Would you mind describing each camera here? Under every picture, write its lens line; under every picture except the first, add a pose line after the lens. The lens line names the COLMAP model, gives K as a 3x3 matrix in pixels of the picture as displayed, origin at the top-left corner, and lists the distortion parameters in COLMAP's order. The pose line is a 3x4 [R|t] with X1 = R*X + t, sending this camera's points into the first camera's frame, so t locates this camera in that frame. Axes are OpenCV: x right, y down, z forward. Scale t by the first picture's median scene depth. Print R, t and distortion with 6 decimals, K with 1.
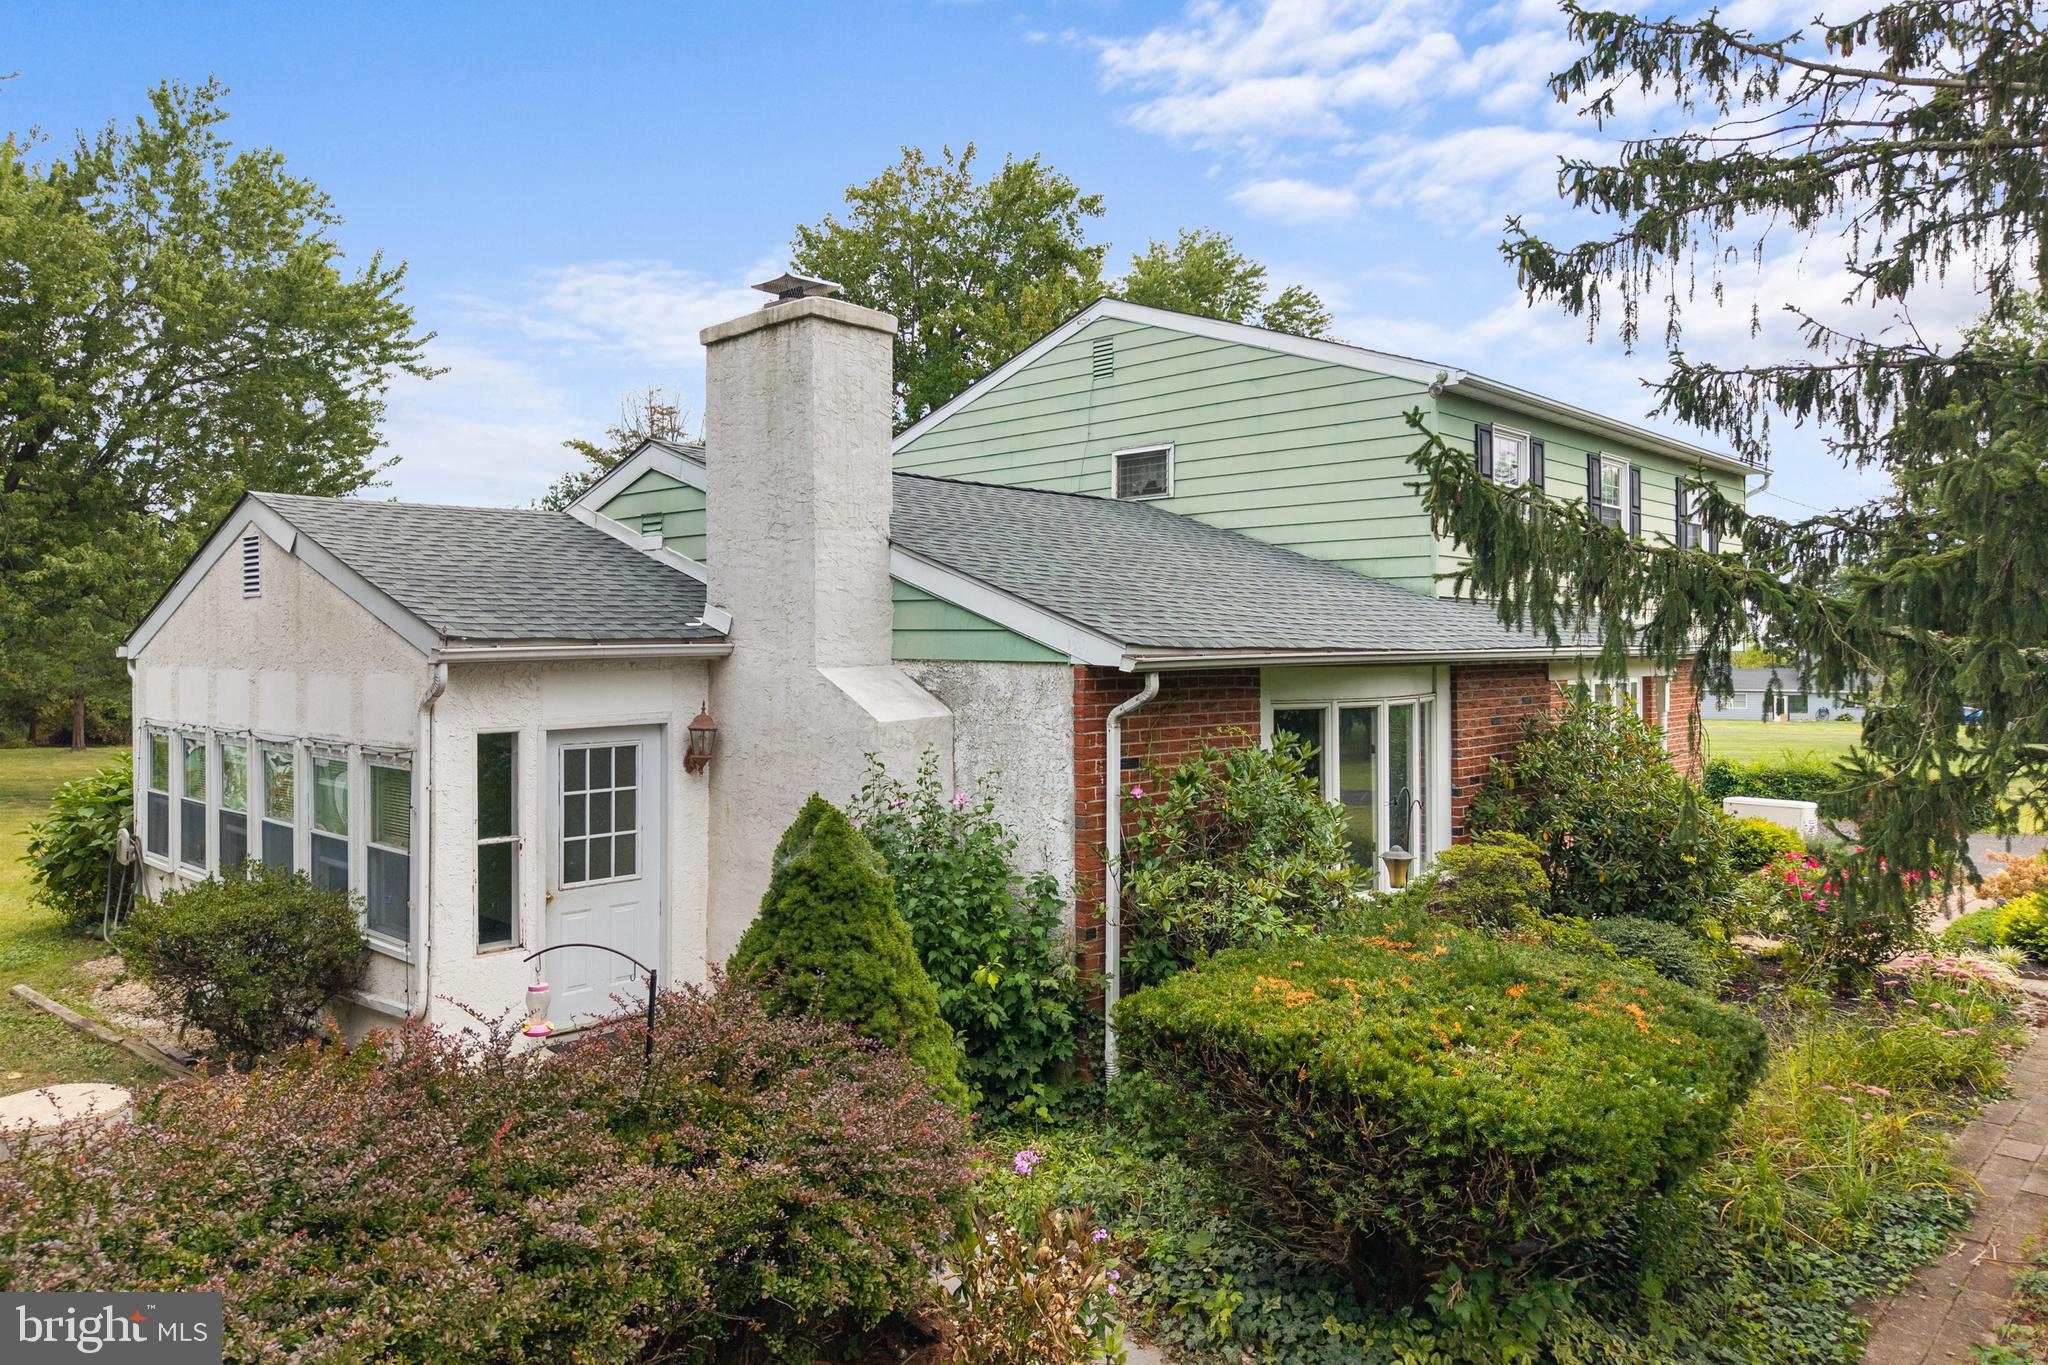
lens RADIAL K [[1386.4, 0, 1030.6], [0, 1386.4, 668.5], [0, 0, 1]] dist [-0.006860, -0.011540]
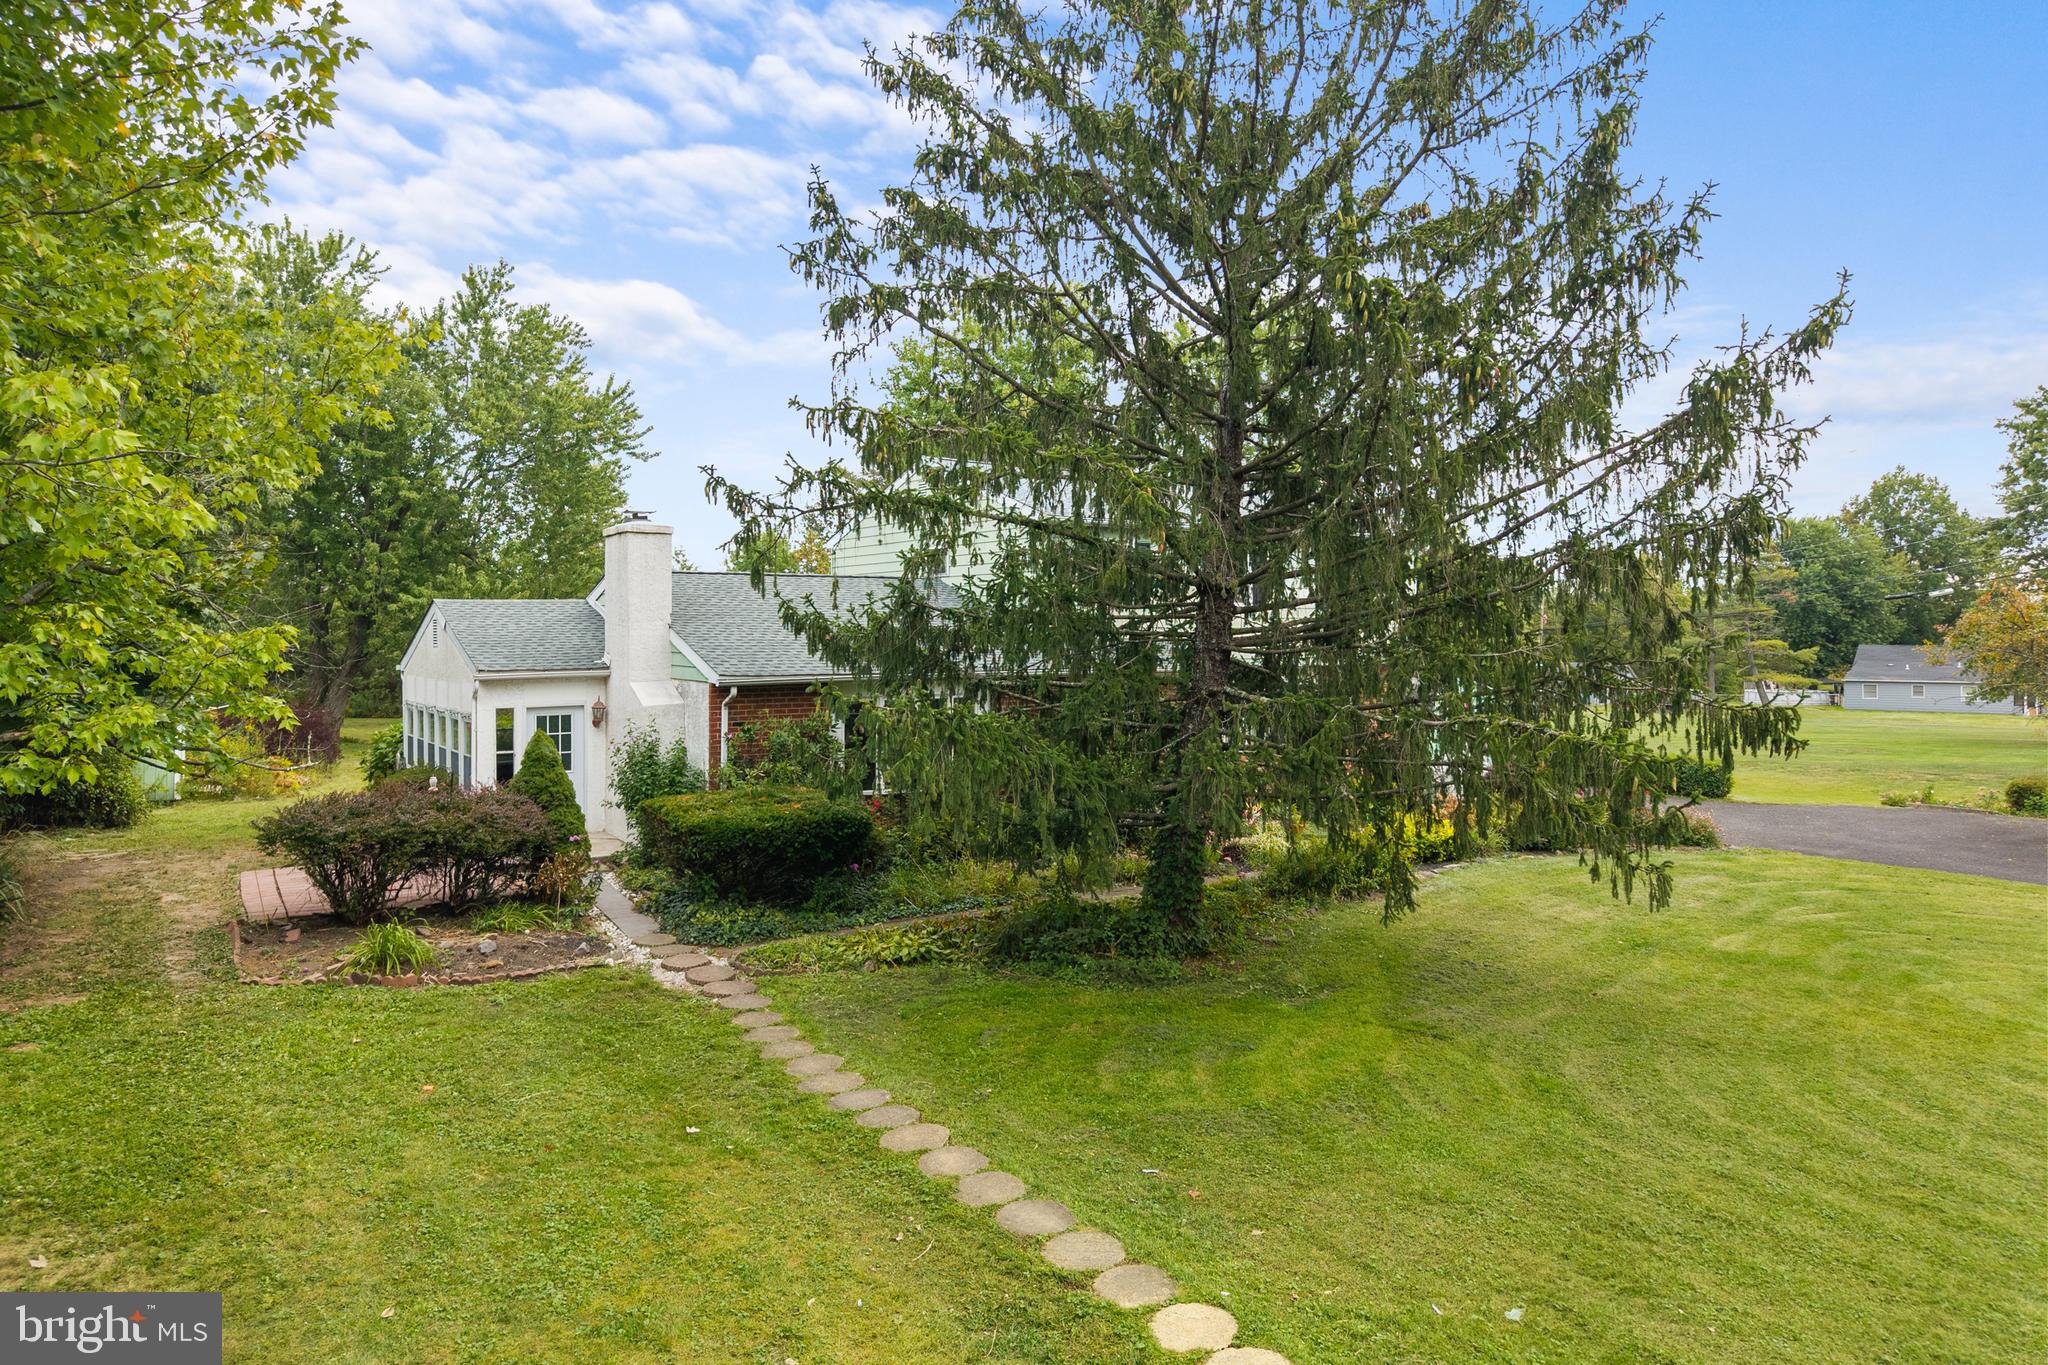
lens RADIAL K [[1386.4, 0, 1018.7], [0, 1386.4, 686.2], [0, 0, 1]] dist [-0.006860, -0.011540]
pose [[0.972516, 0.008478, -0.232680, 0.970128], [-0.003235, 0.999732, 0.022906, -0.046644], [0.232812, -0.021524, 0.972283, -1.064210]]
